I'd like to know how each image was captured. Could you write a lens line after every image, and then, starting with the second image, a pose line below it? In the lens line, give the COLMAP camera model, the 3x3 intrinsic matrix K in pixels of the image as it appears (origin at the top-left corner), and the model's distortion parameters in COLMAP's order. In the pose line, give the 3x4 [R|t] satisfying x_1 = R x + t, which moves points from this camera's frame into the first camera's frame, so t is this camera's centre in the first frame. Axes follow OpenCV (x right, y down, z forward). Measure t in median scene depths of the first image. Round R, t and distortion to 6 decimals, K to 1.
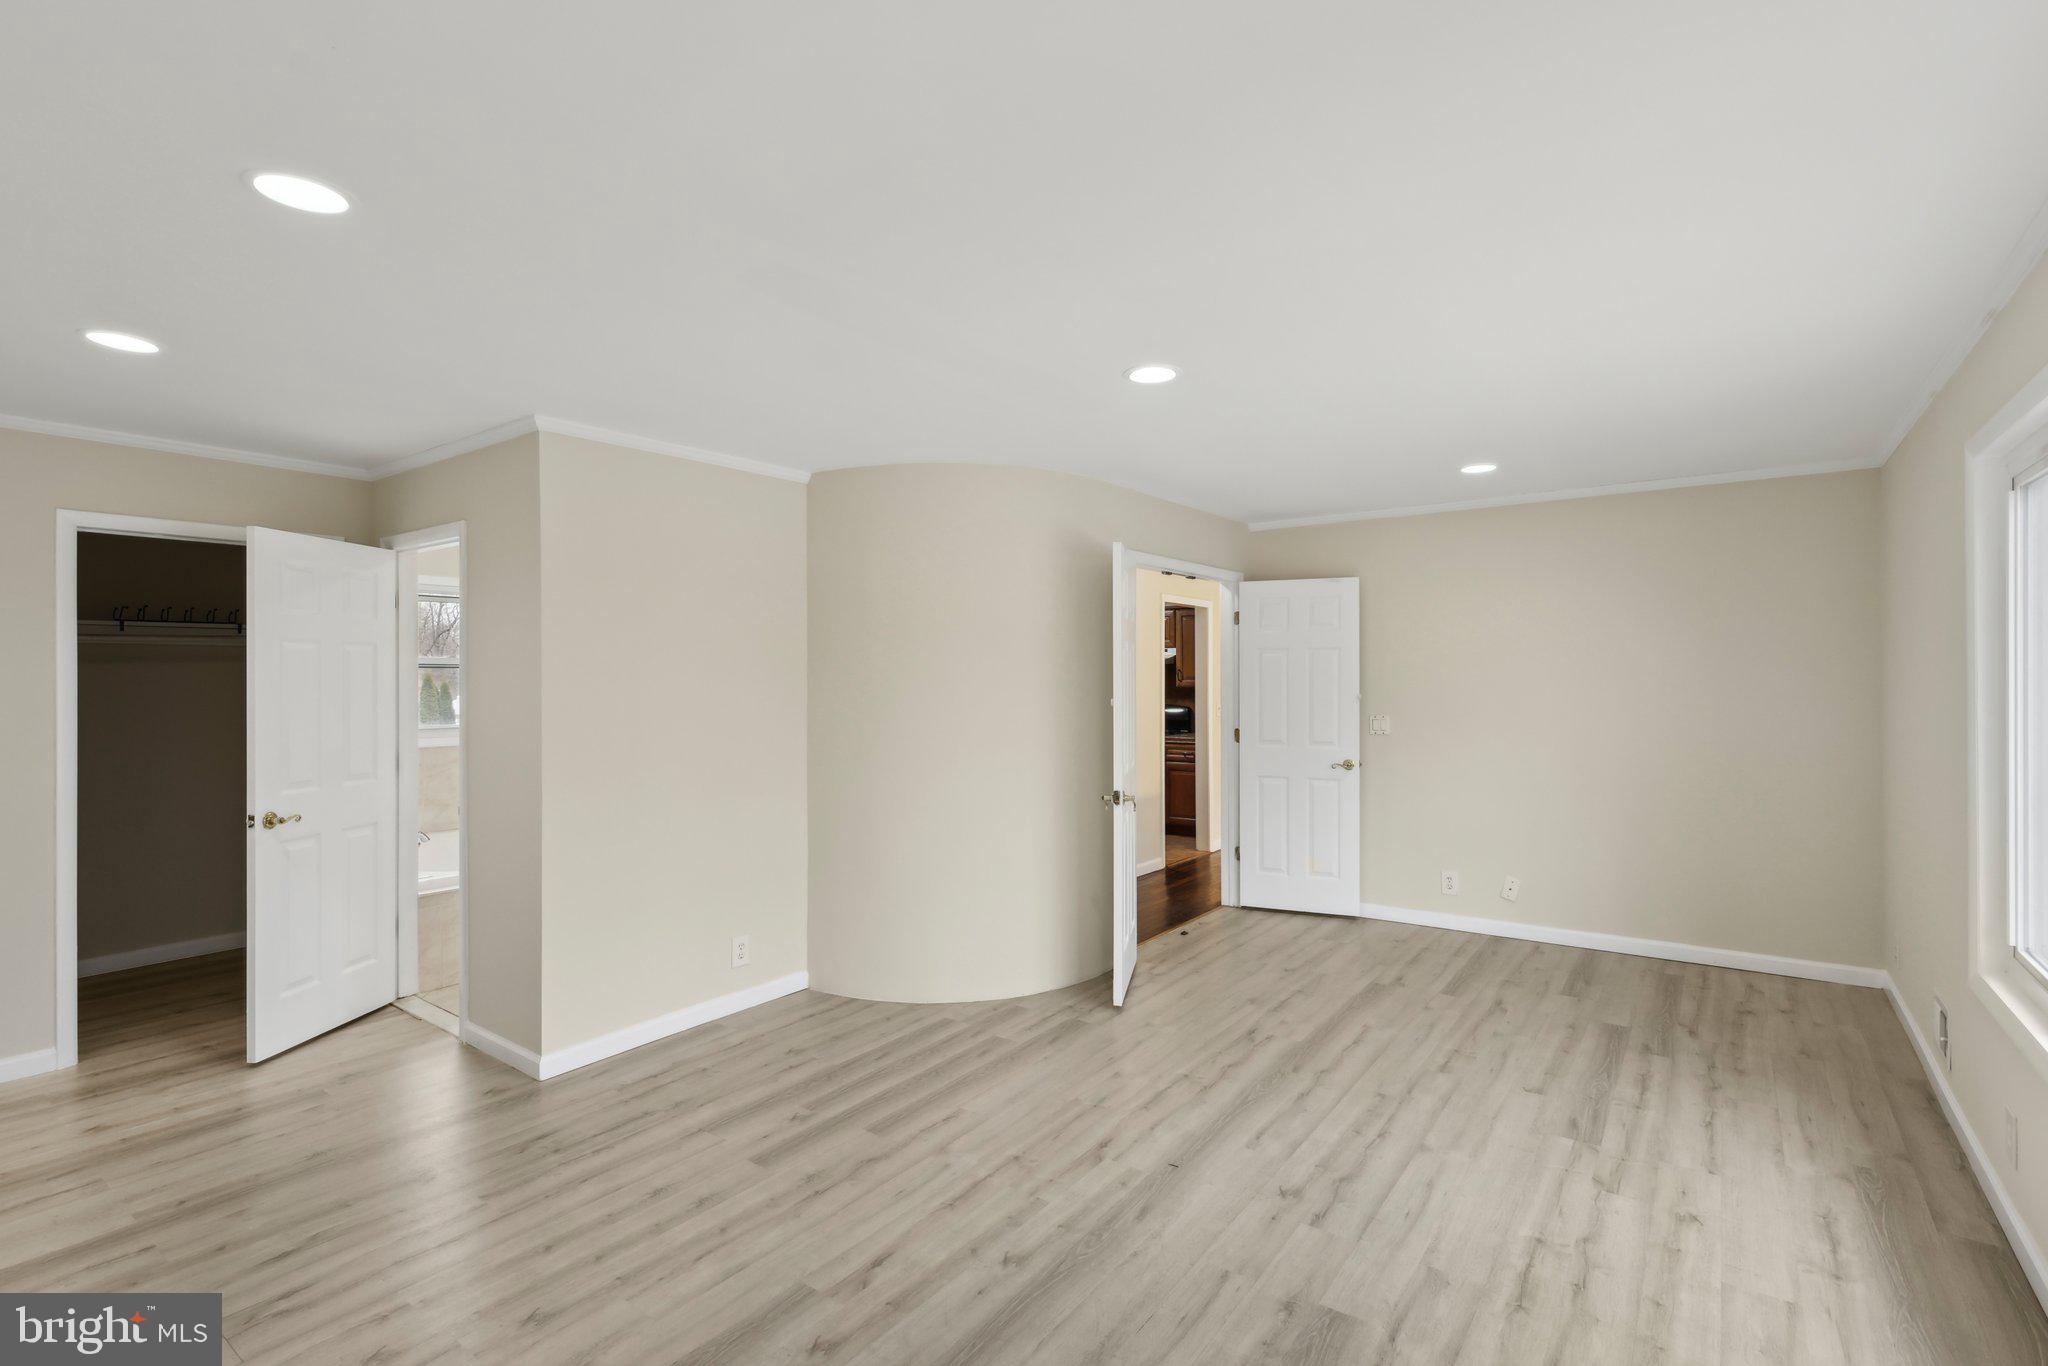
lens RADIAL K [[945.2, 0, 1024.0], [0, 945.2, 683.0], [0, 0, 1]] dist [-0.000640, 0.000115]
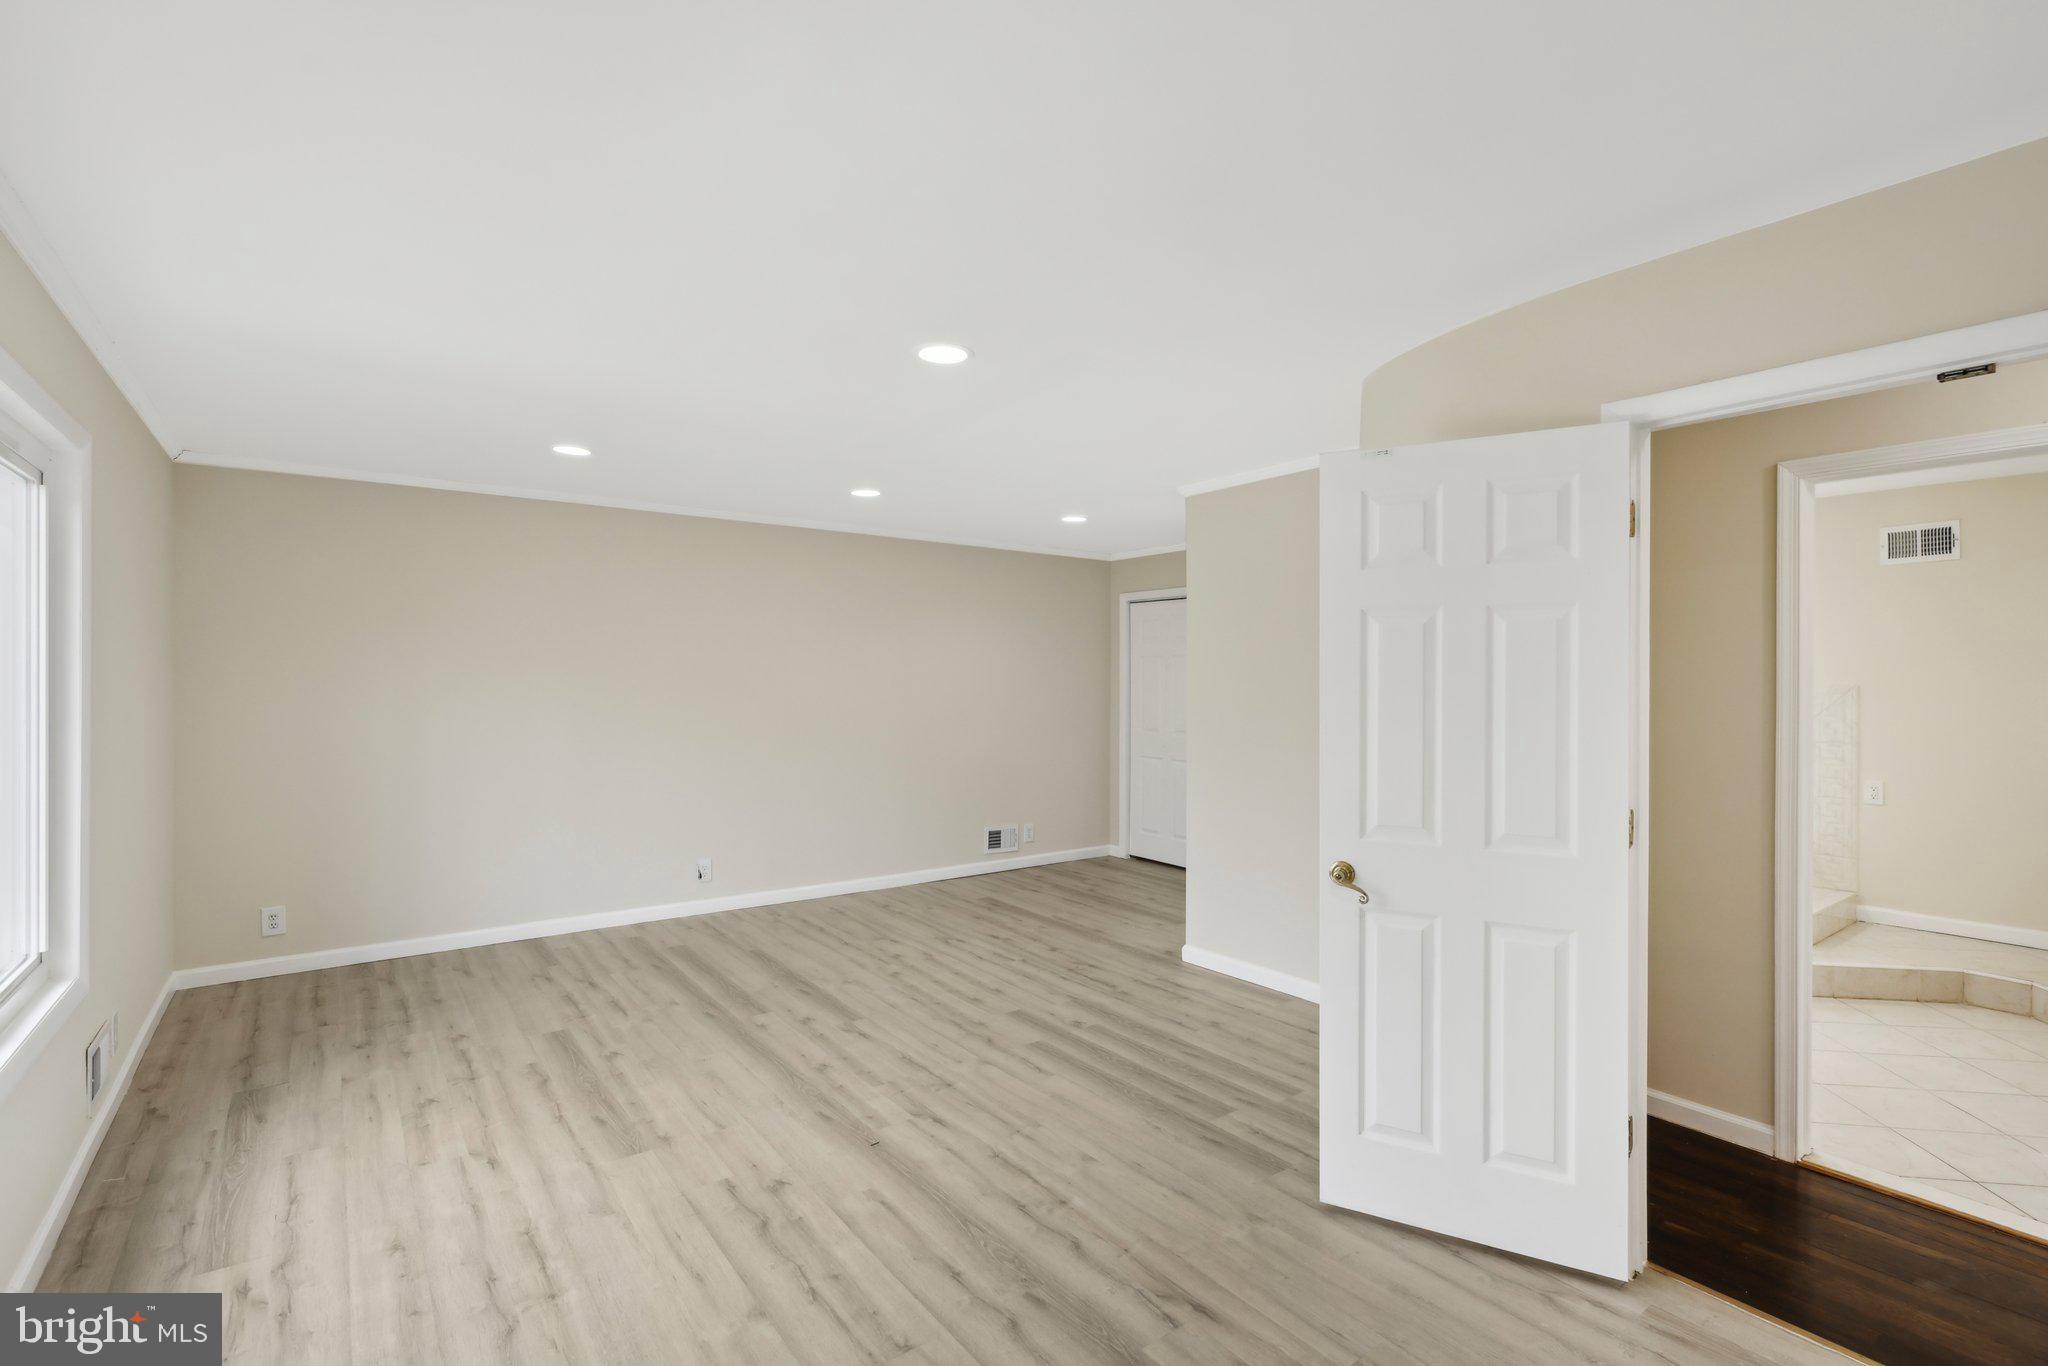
lens RADIAL K [[945.2, 0, 1024.0], [0, 945.2, 683.0], [0, 0, 1]] dist [-0.000640, 0.000115]
pose [[-0.293510, 0.008408, -0.955919, 1.070568], [-0.002901, 0.999949, 0.009686, -0.002061], [0.955952, 0.005616, -0.293471, 1.427154]]
